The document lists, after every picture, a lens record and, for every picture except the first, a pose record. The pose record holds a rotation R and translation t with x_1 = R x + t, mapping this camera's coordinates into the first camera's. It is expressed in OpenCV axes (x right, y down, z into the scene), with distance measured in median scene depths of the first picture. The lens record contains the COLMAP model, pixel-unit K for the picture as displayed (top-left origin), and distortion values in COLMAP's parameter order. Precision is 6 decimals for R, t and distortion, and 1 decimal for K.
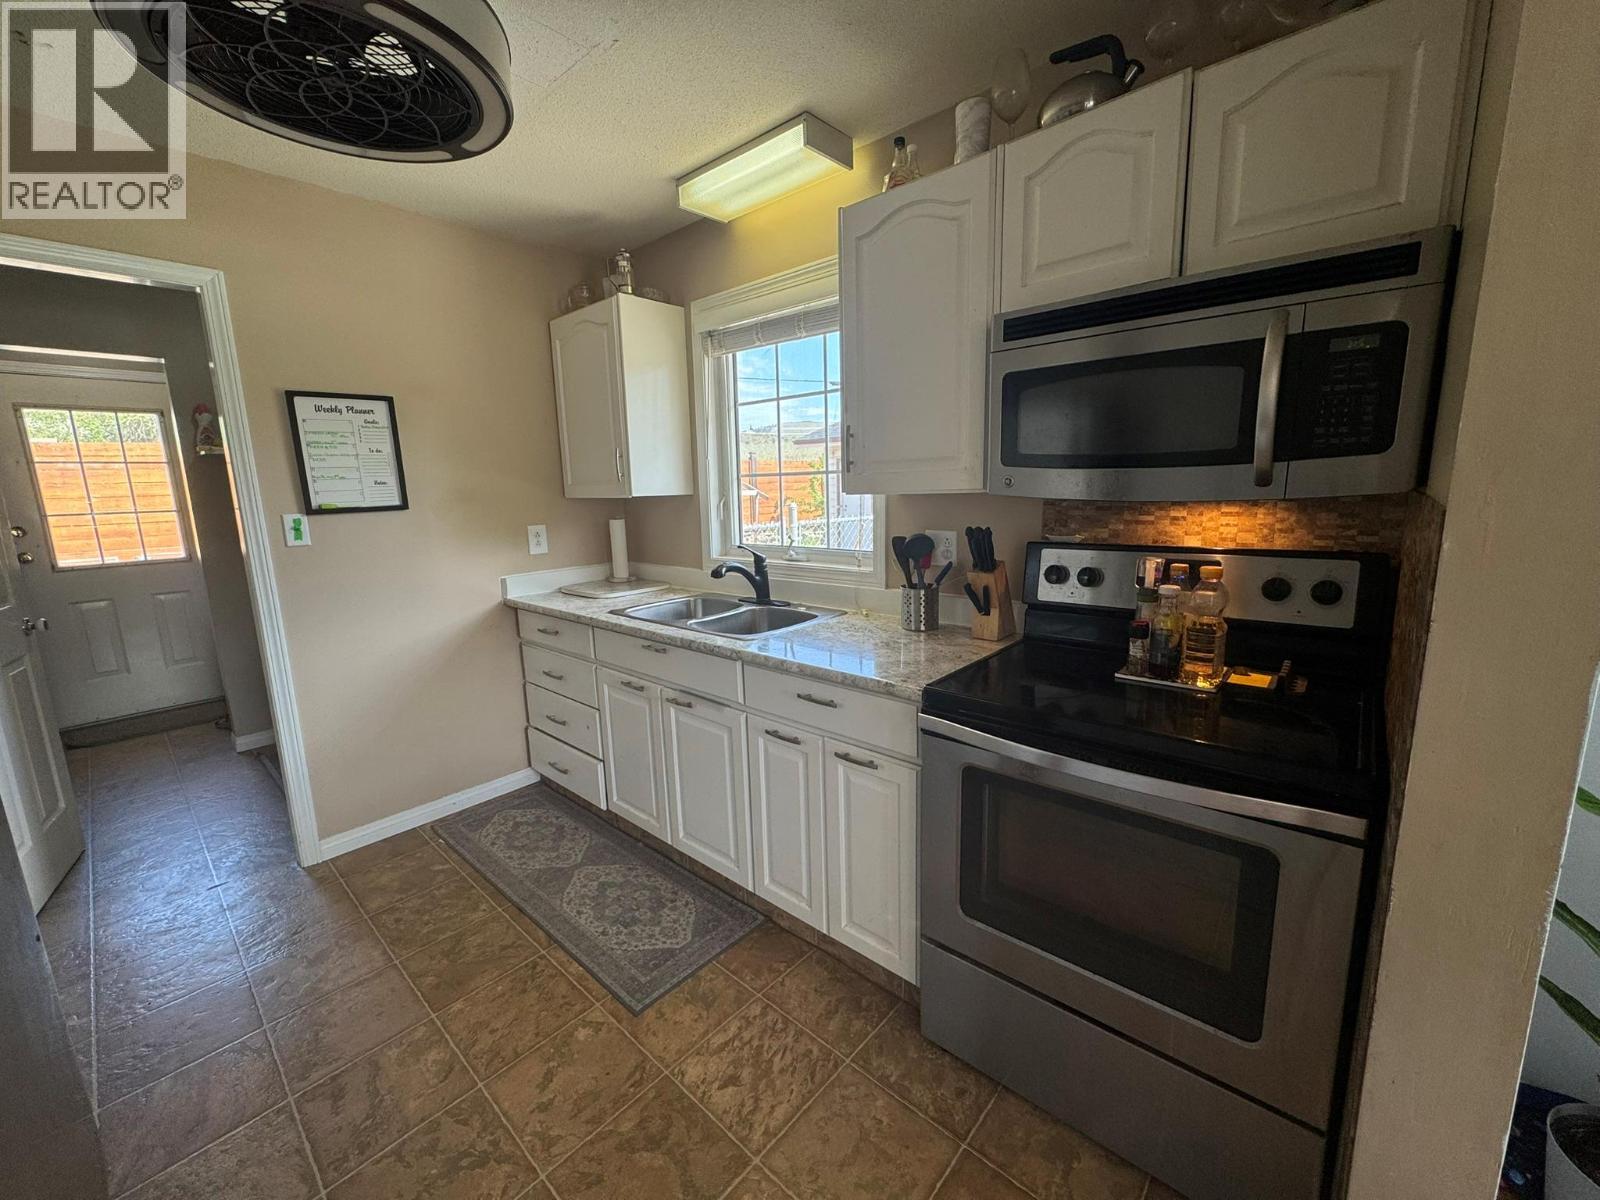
lens RADIAL K [[637.4, 0, 797.1], [0, 637.4, 597.5], [0, 0, 1]] dist [-0.000552, -0.000423]
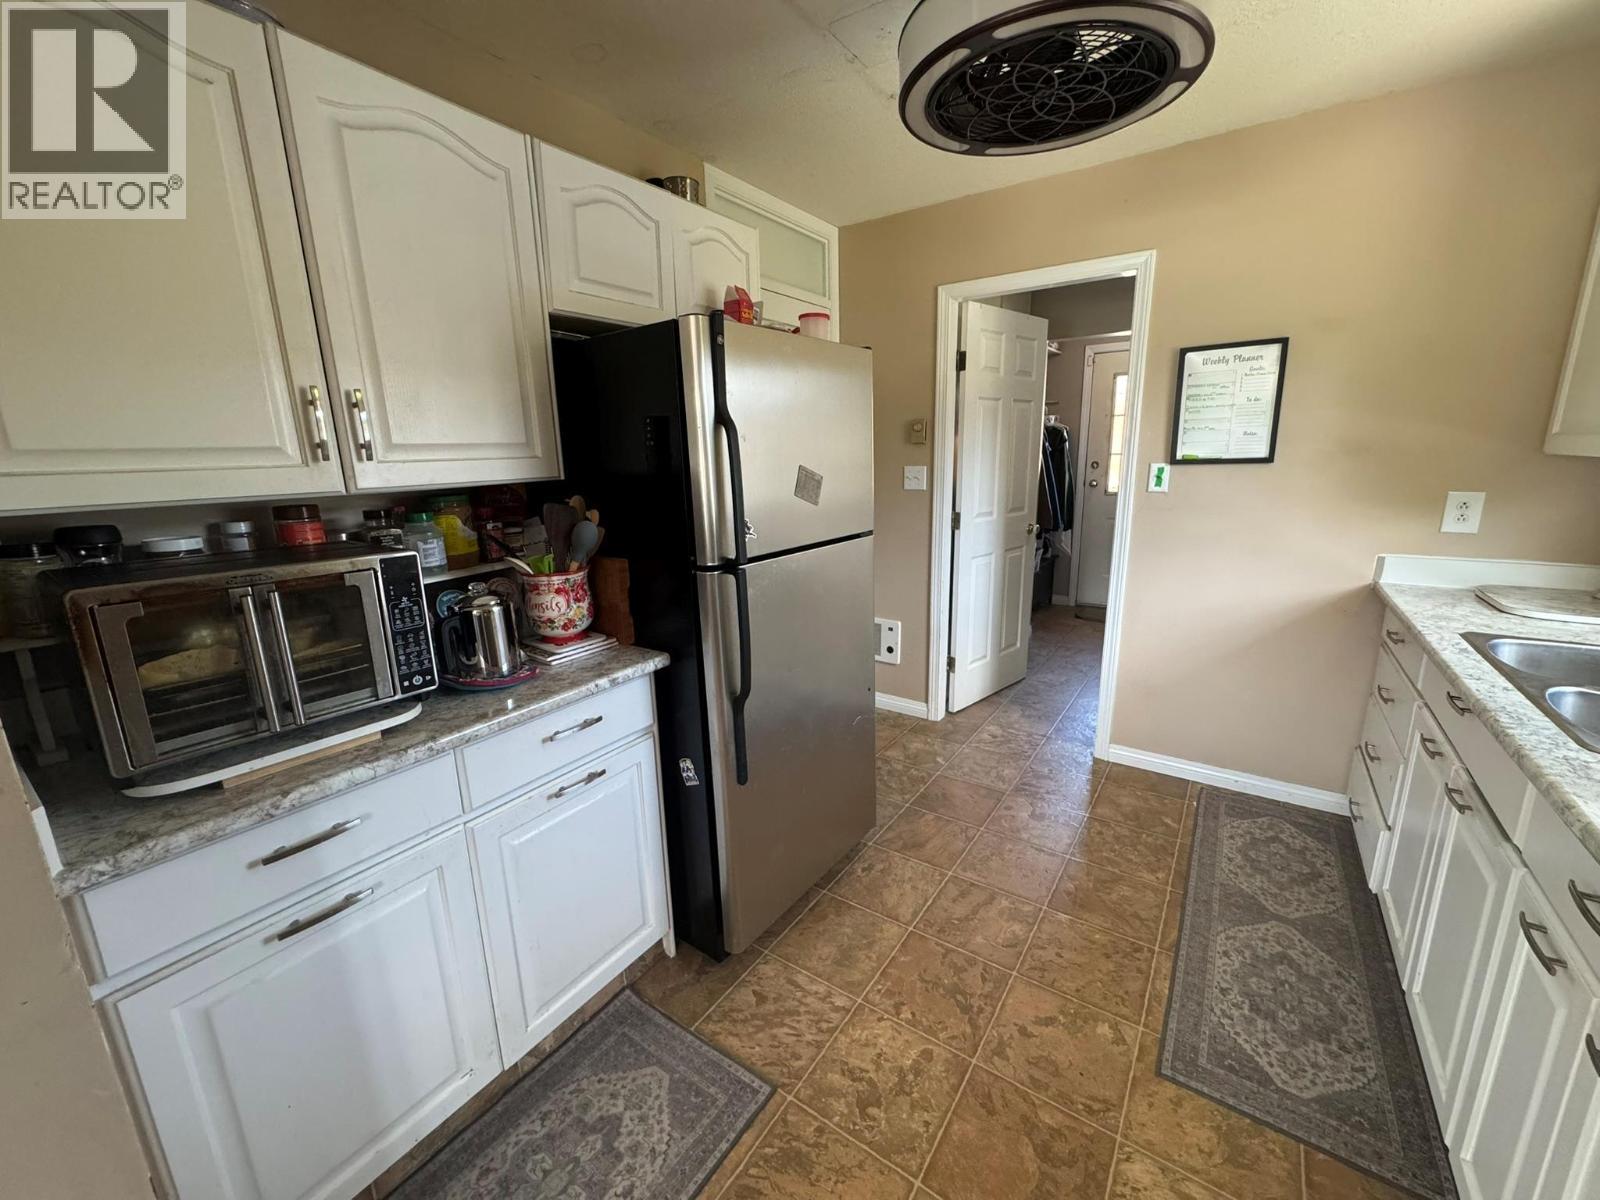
lens RADIAL K [[637.4, 0, 802.4], [0, 637.4, 597.5], [0, 0, 1]] dist [-0.000552, -0.000423]
pose [[0.128158, 0.246078, -0.960740, 0.300678], [-0.155866, 0.961687, 0.225528, -0.067917], [0.979429, 0.120843, 0.161603, 0.271017]]
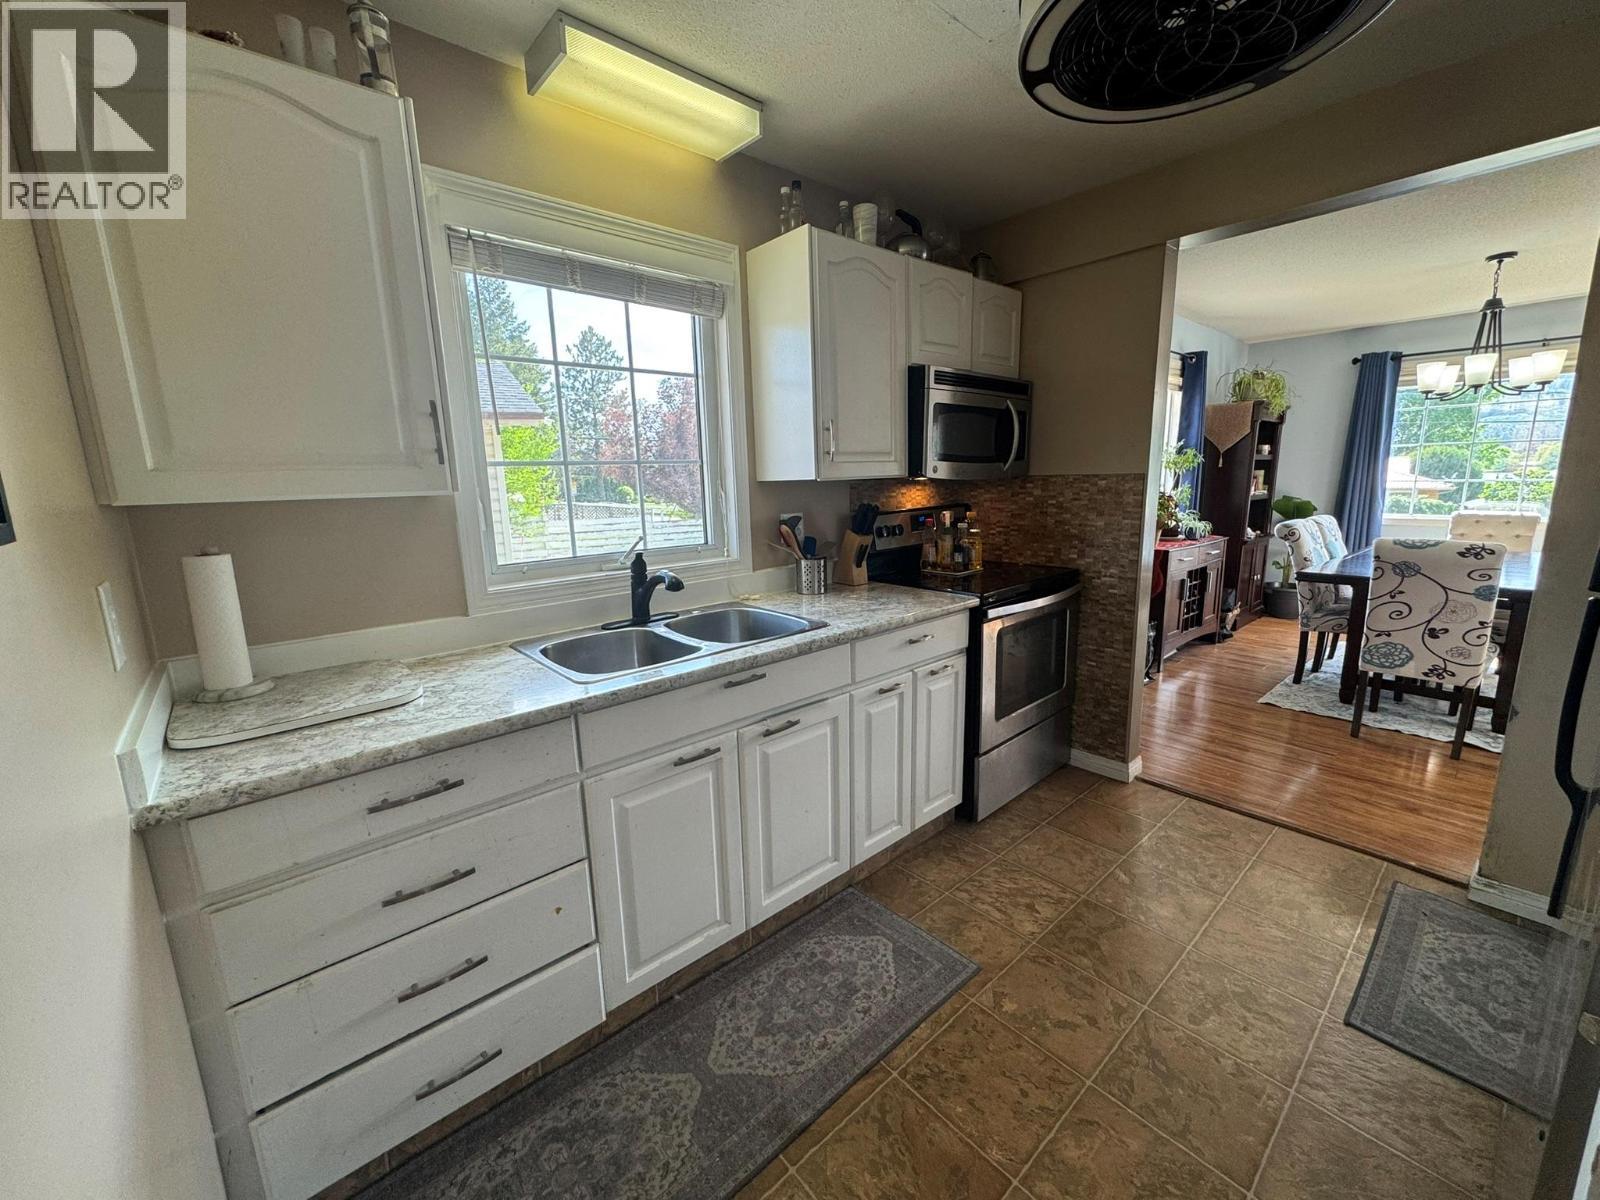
lens RADIAL K [[637.4, 0, 799.7], [0, 637.4, 596.2], [0, 0, 1]] dist [-0.000552, -0.000423]
pose [[0.122465, -0.162381, 0.979099, -1.041538], [0.196778, 0.970912, 0.136411, -0.120130], [-0.972770, 0.175959, 0.150856, 0.876865]]
